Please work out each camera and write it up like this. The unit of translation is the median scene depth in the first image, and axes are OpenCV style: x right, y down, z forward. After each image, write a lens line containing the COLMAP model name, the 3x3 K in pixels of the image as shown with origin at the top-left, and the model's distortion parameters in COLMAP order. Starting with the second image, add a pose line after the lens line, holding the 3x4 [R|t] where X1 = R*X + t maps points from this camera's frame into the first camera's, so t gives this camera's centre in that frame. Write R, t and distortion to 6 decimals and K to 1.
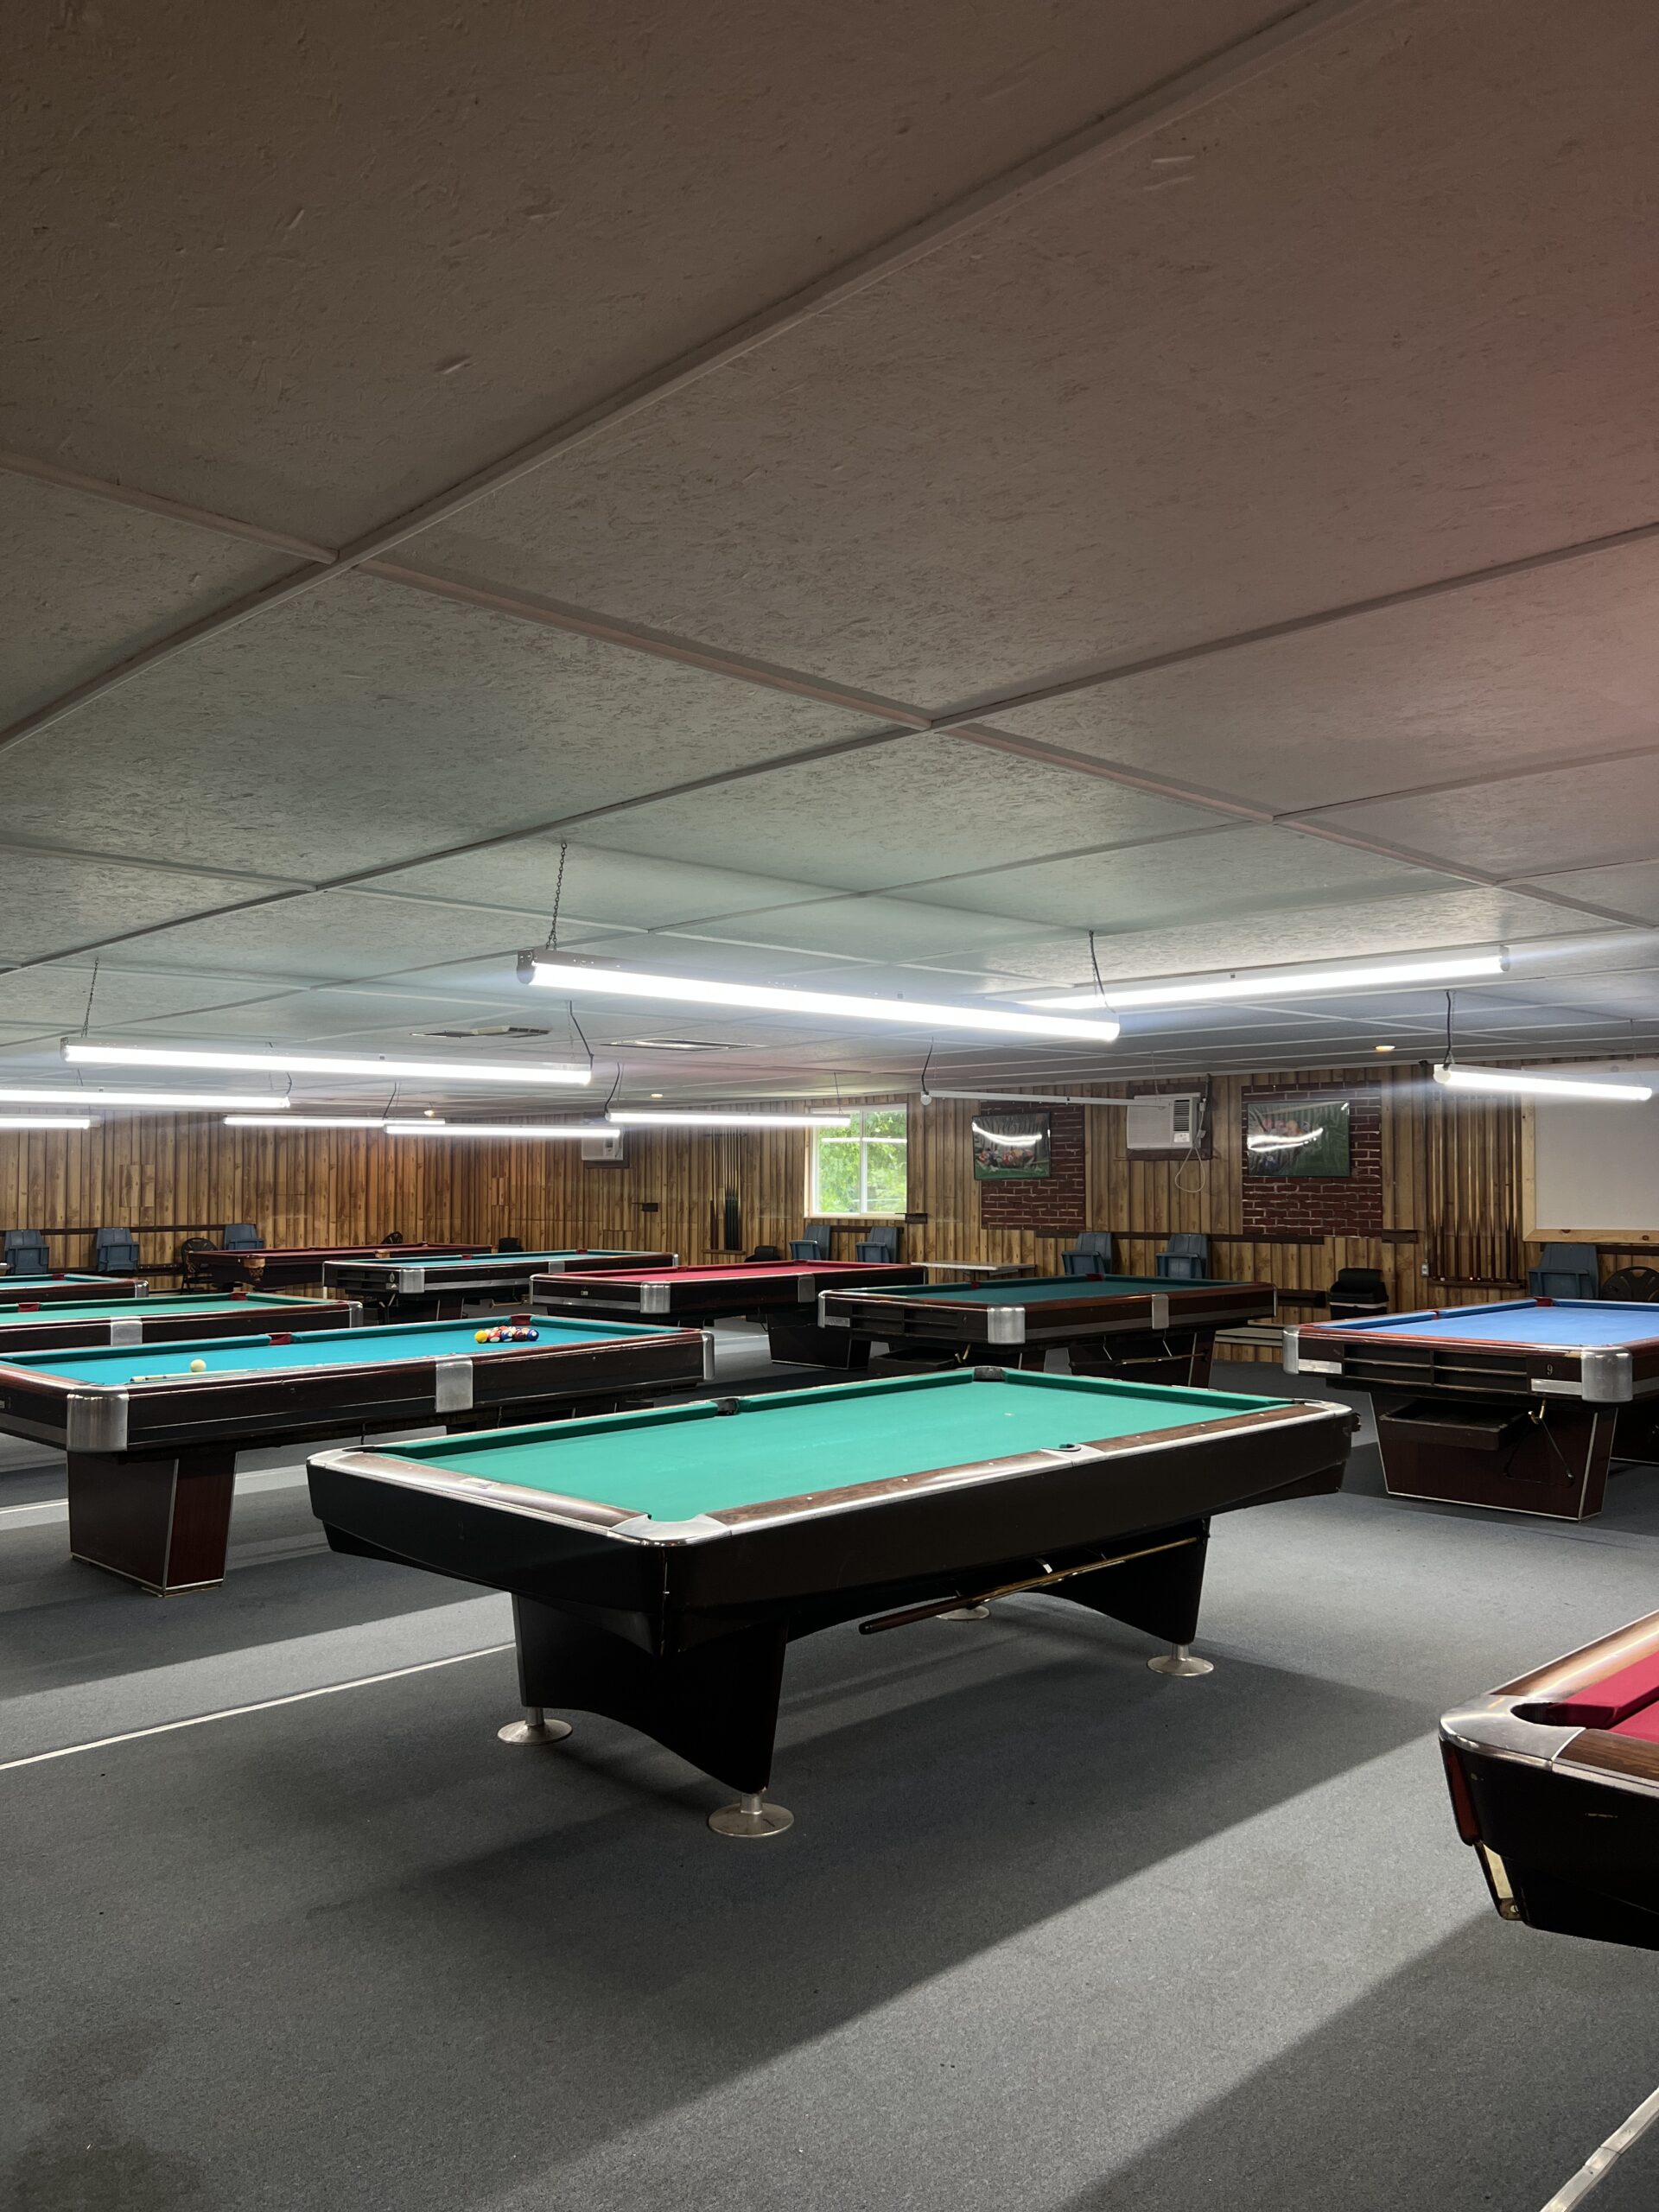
lens RADIAL K [[1679.9, 0, 822.7], [0, 1679.9, 1104.0], [0, 0, 1]] dist [0.051639, -0.064225]
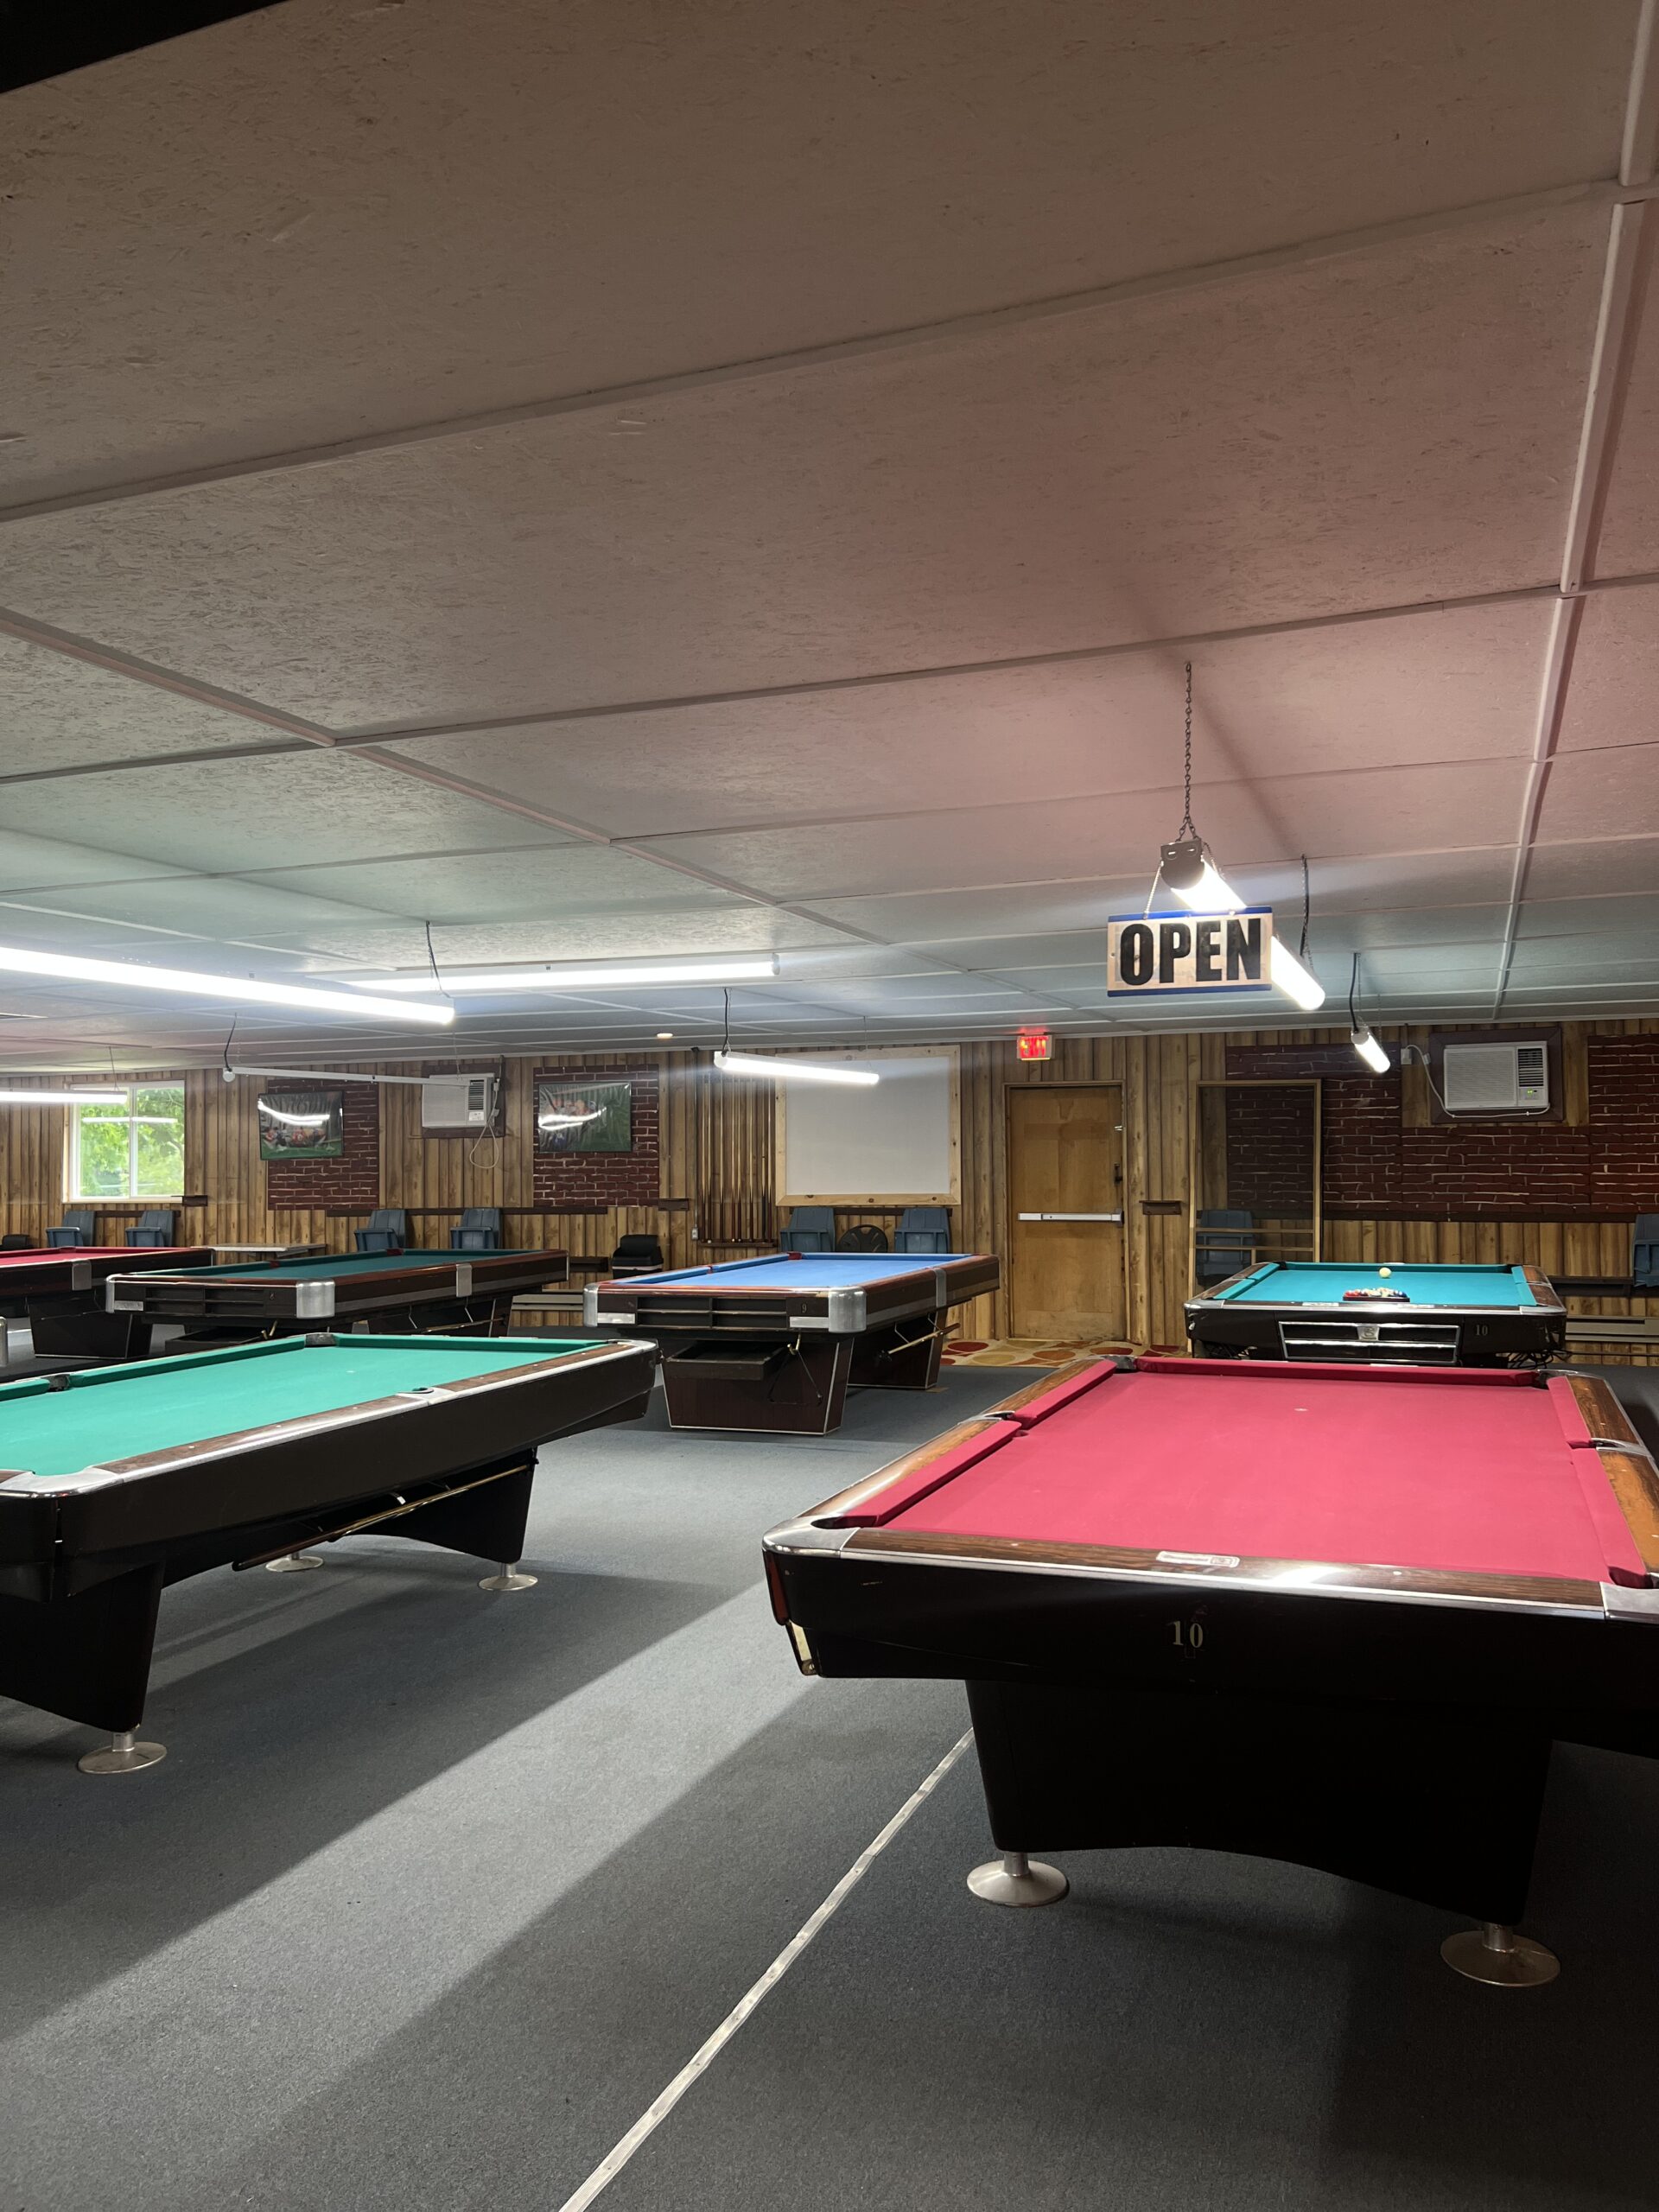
lens RADIAL K [[1679.9, 0, 849.9], [0, 1679.9, 1111.7], [0, 0, 1]] dist [0.051639, -0.064225]
pose [[0.902992, 0.001902, 0.429653, -0.028913], [-0.008748, 0.999864, 0.013959, 0.000747], [-0.429568, -0.016364, 0.902886, -0.045926]]
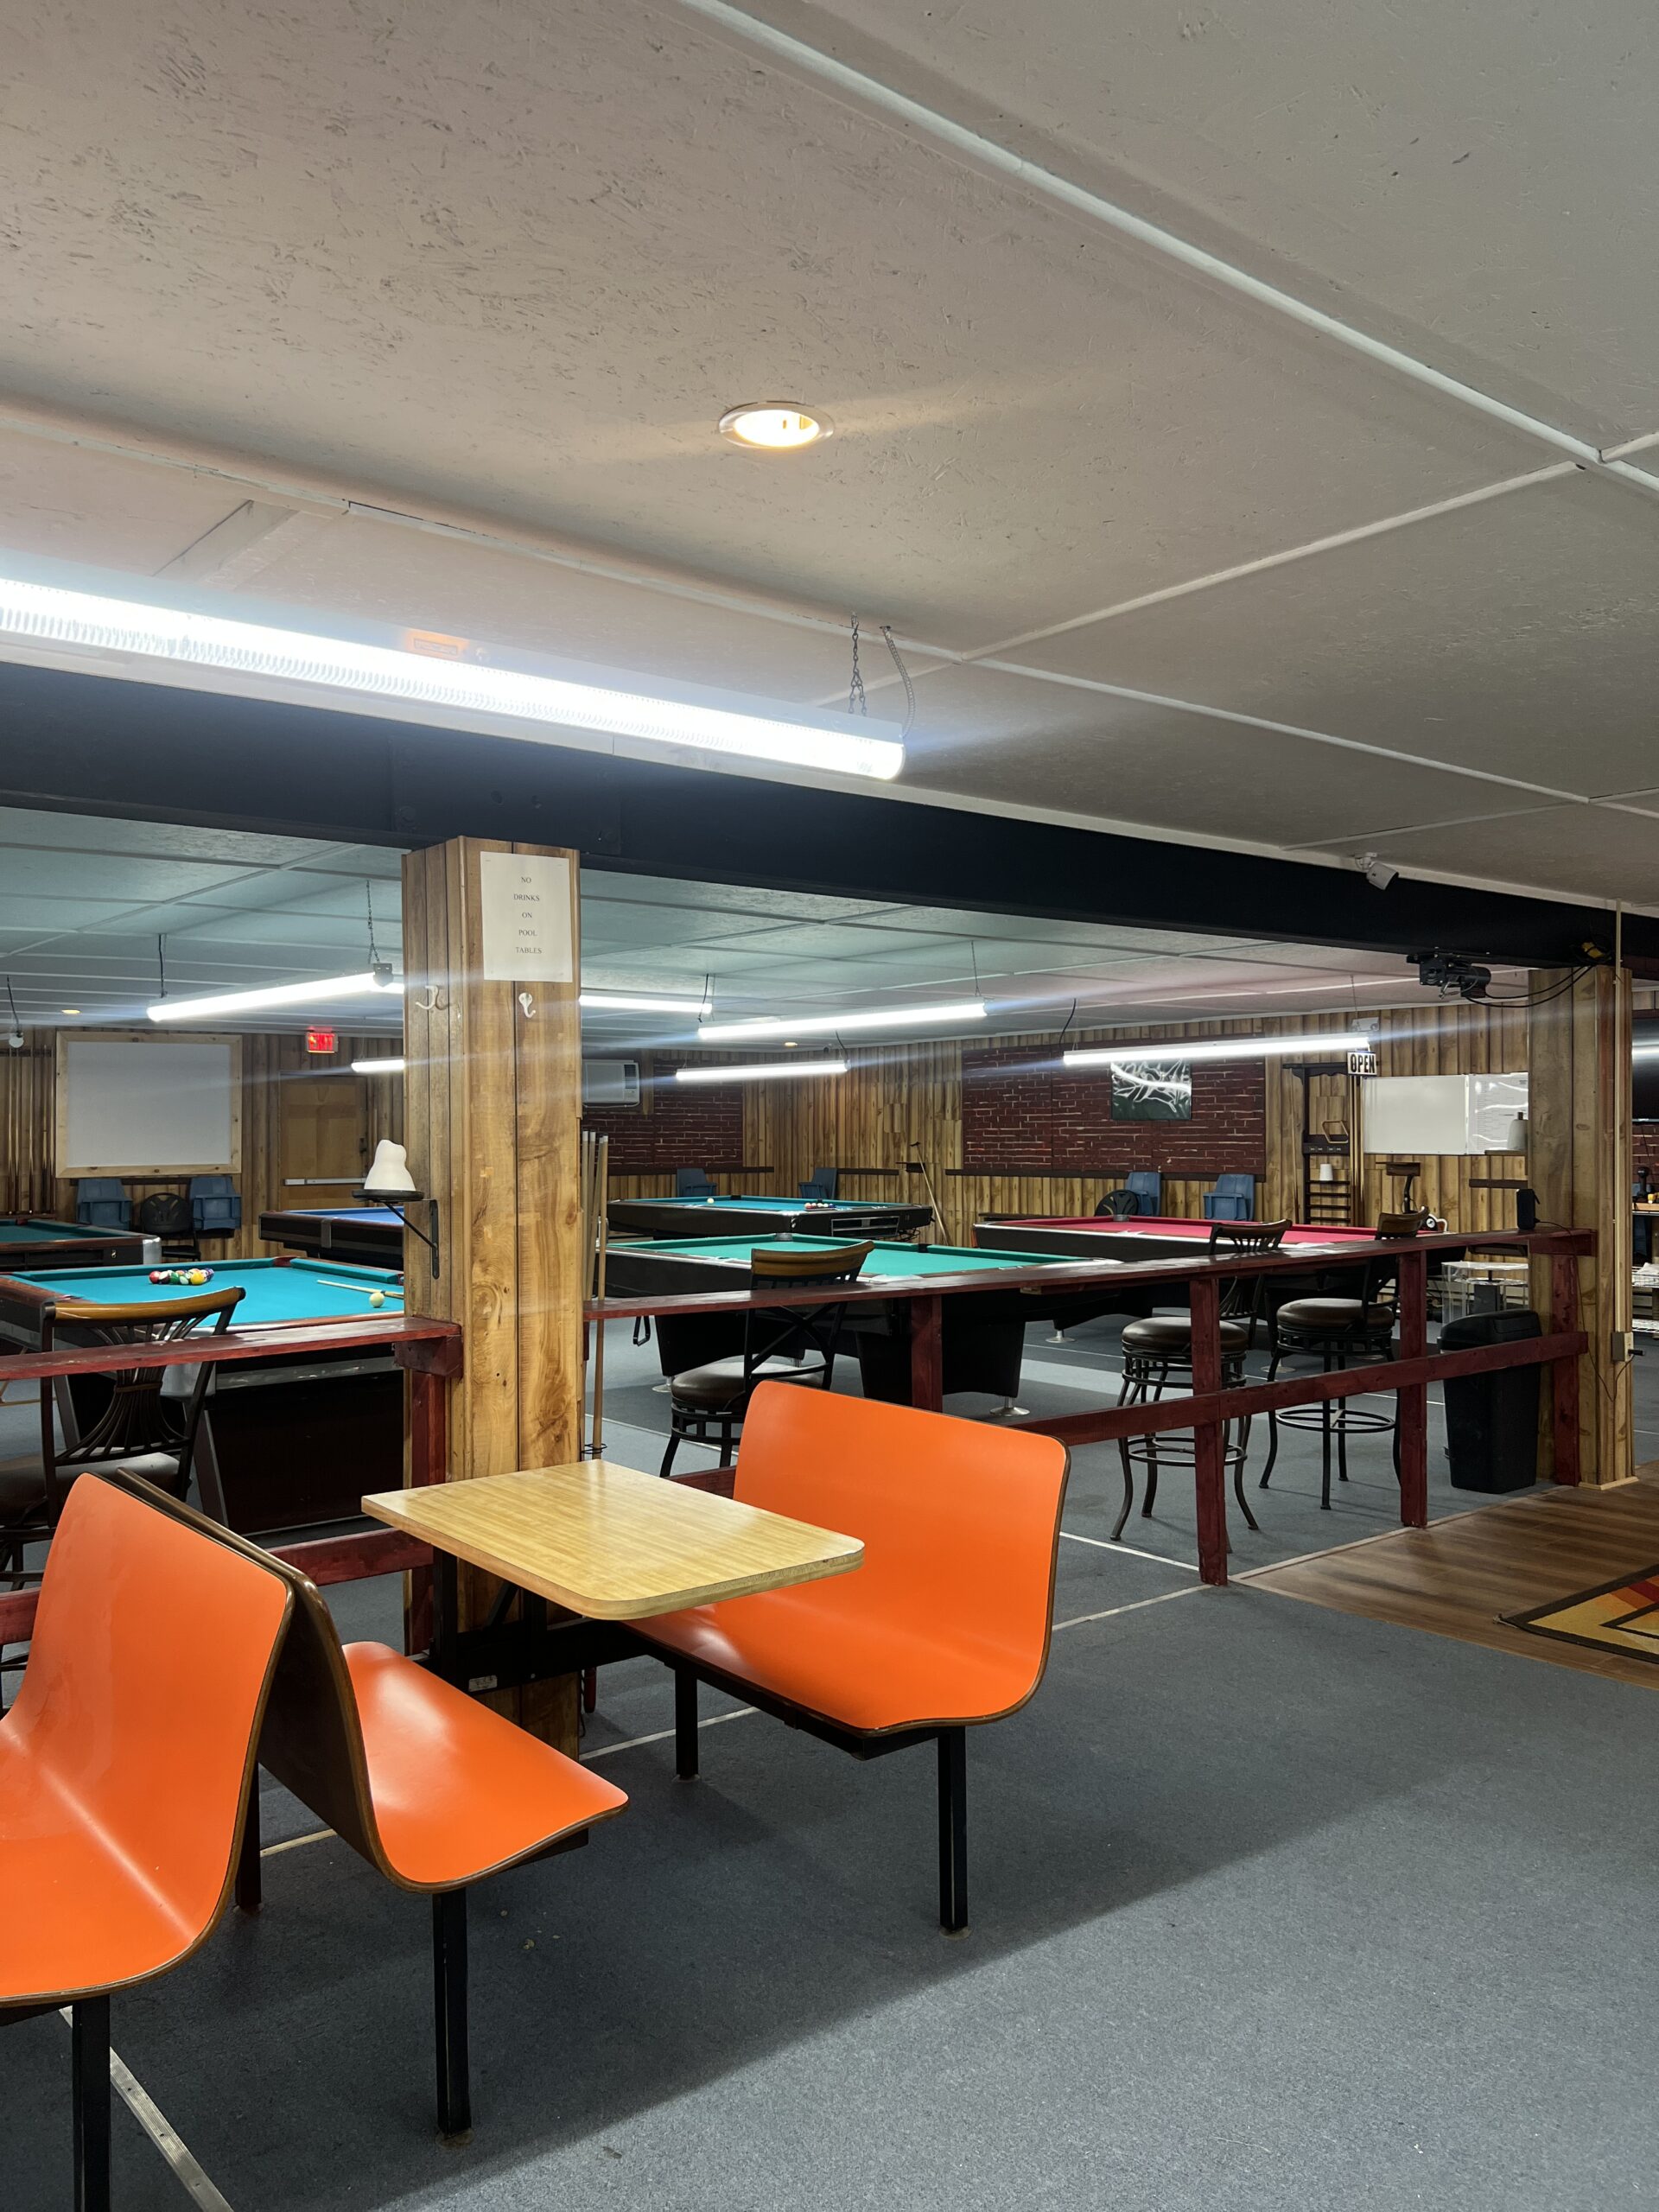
lens RADIAL K [[1679.9, 0, 829.0], [0, 1679.9, 1105.5], [0, 0, 1]] dist [0.051639, -0.064225]
pose [[0.080823, 0.016533, 0.996591, -0.724374], [-0.038533, 0.999167, -0.013451, 0.024262], [-0.995983, -0.037314, 0.081393, 0.350911]]
